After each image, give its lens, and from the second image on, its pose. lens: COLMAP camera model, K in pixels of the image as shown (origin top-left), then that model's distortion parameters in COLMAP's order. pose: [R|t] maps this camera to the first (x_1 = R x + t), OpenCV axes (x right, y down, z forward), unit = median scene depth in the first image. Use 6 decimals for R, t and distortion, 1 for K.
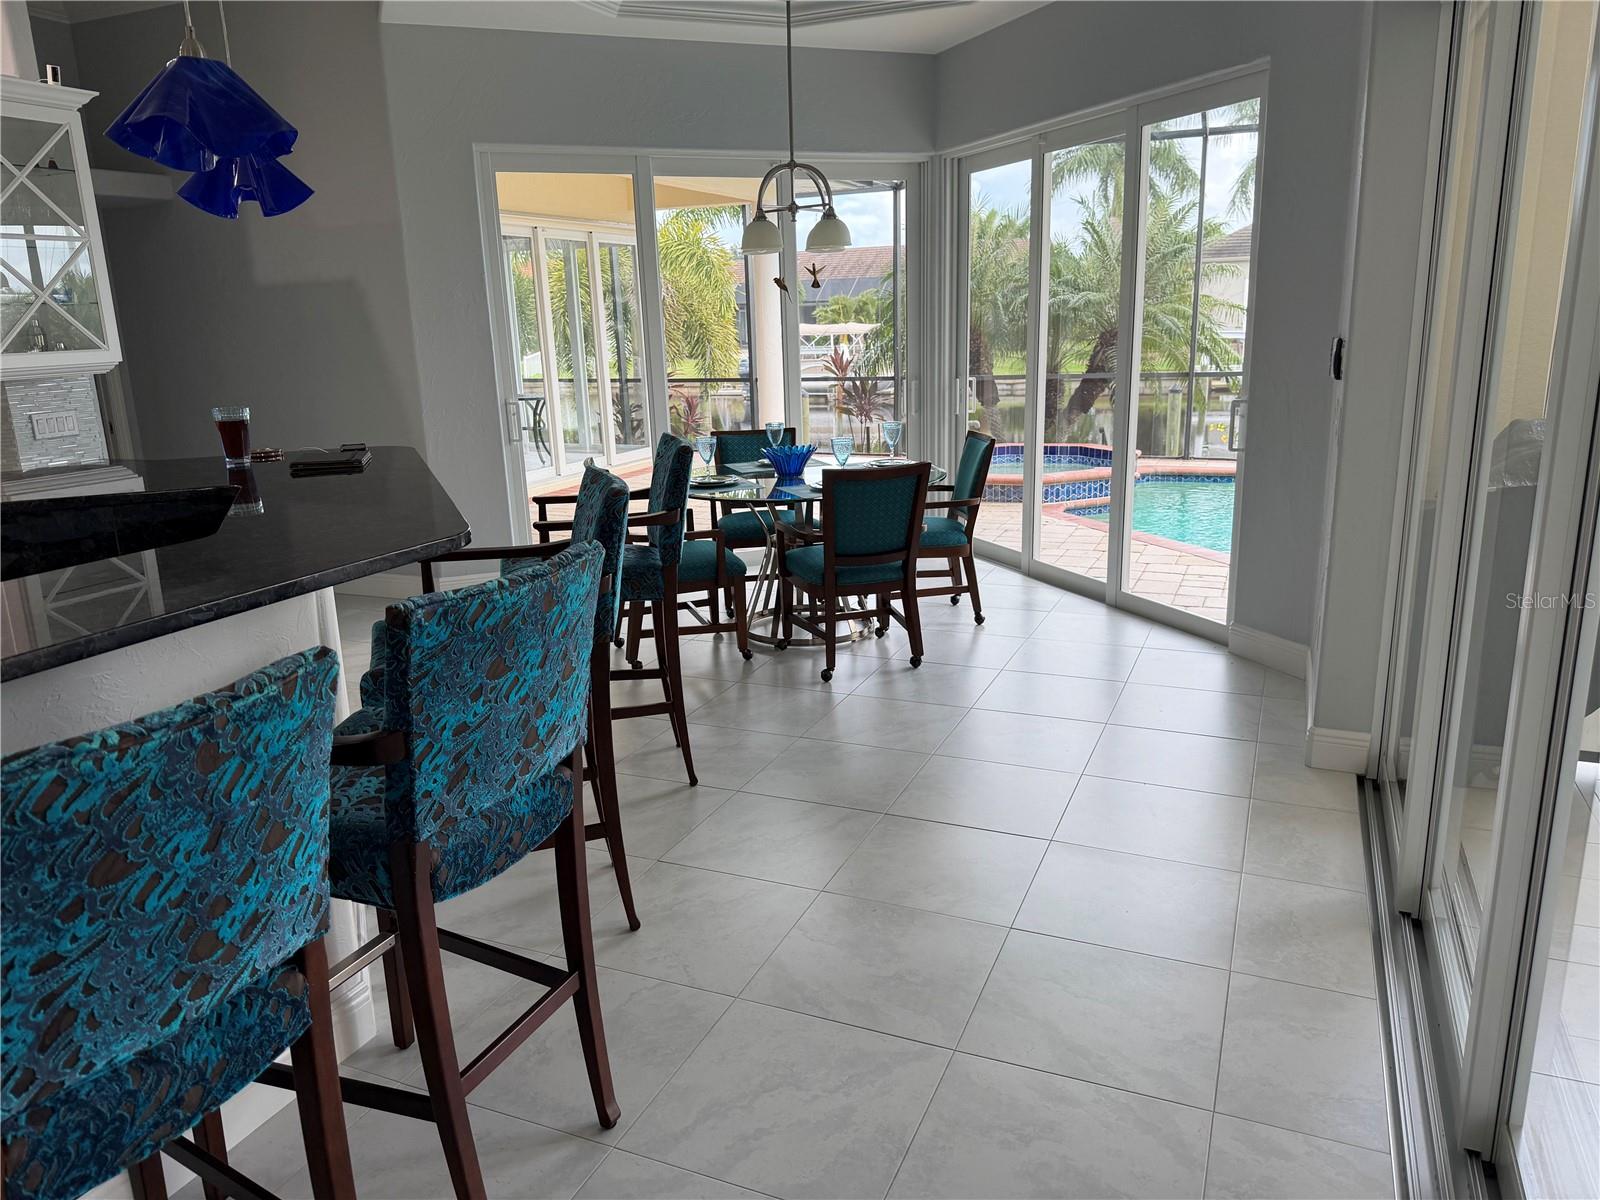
lens RADIAL K [[1143.7, 0, 800.0], [0, 1143.7, 600.0], [0, 0, 1]] dist [0.002819, -0.002403]
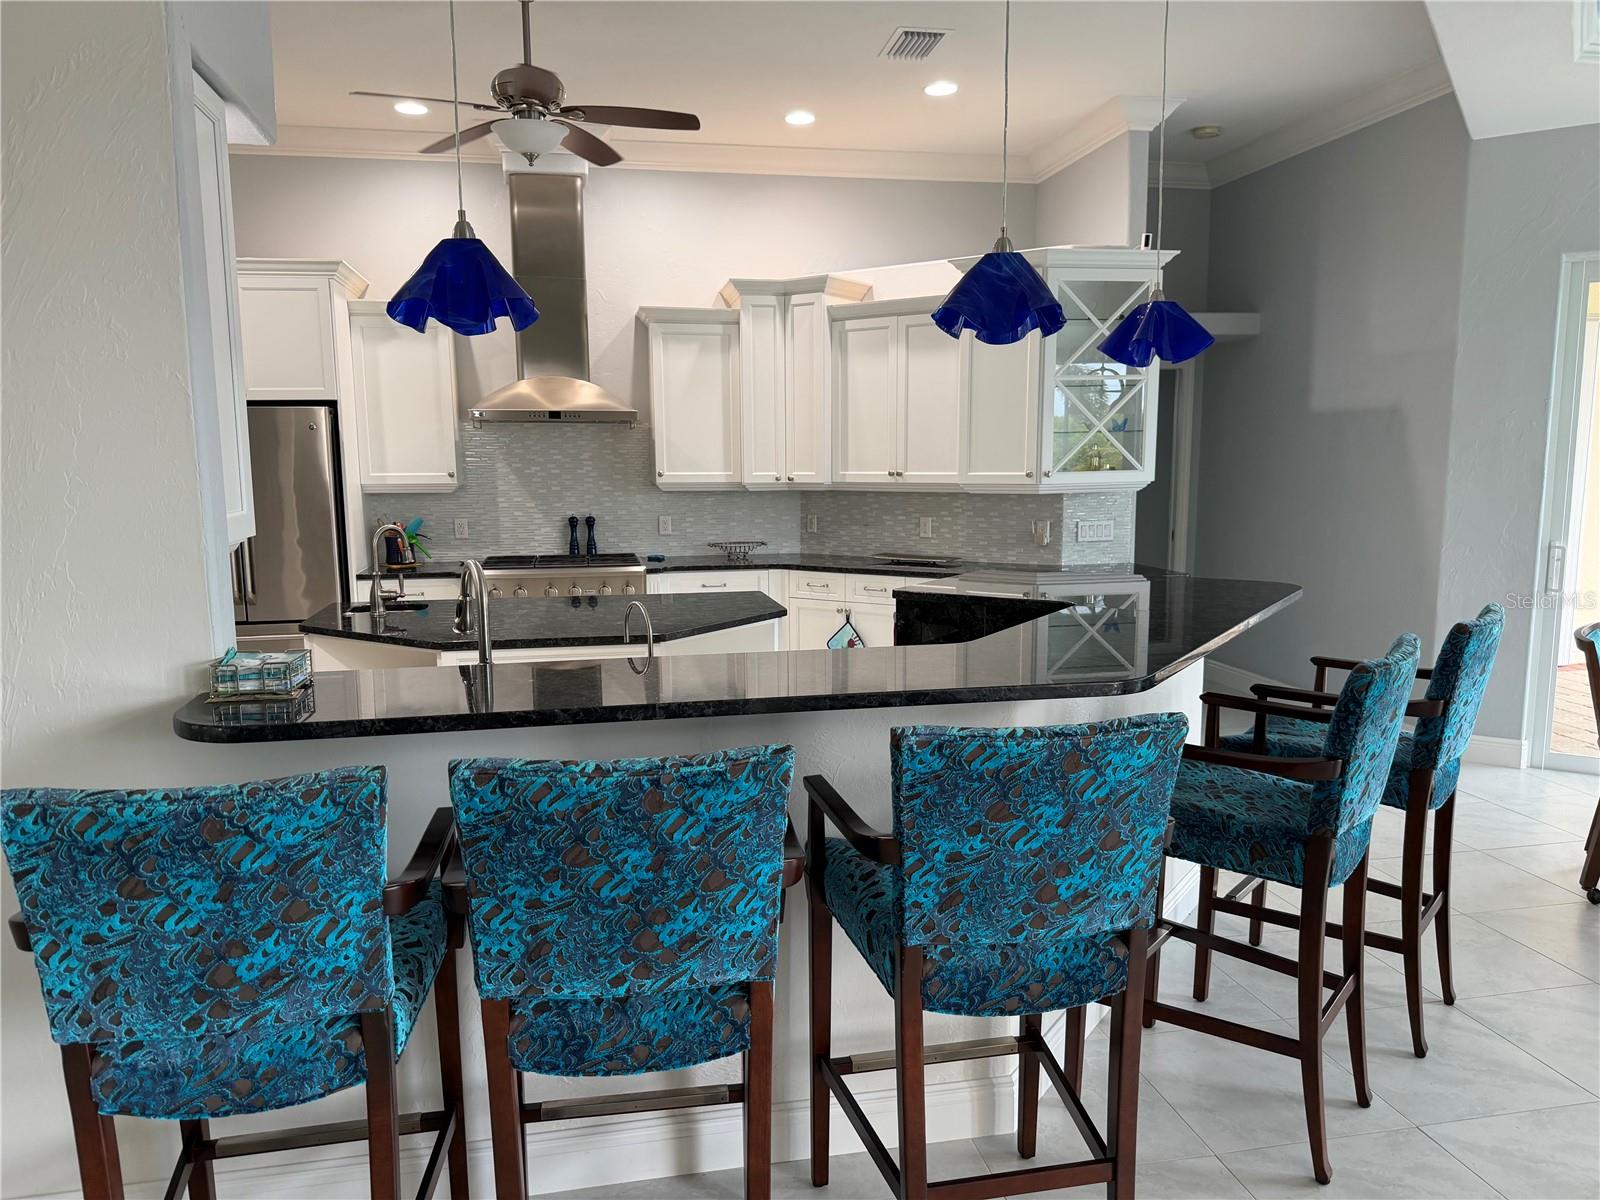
lens RADIAL K [[1126.4, 0, 800.0], [0, 1126.4, 600.0], [0, 0, 1]] dist [0.125341, -0.108290]
pose [[0.544521, 0.130789, -0.828487, 0.602898], [-0.204458, 0.978669, 0.020117, -0.145445], [0.813446, 0.158436, 0.559646, 0.319118]]
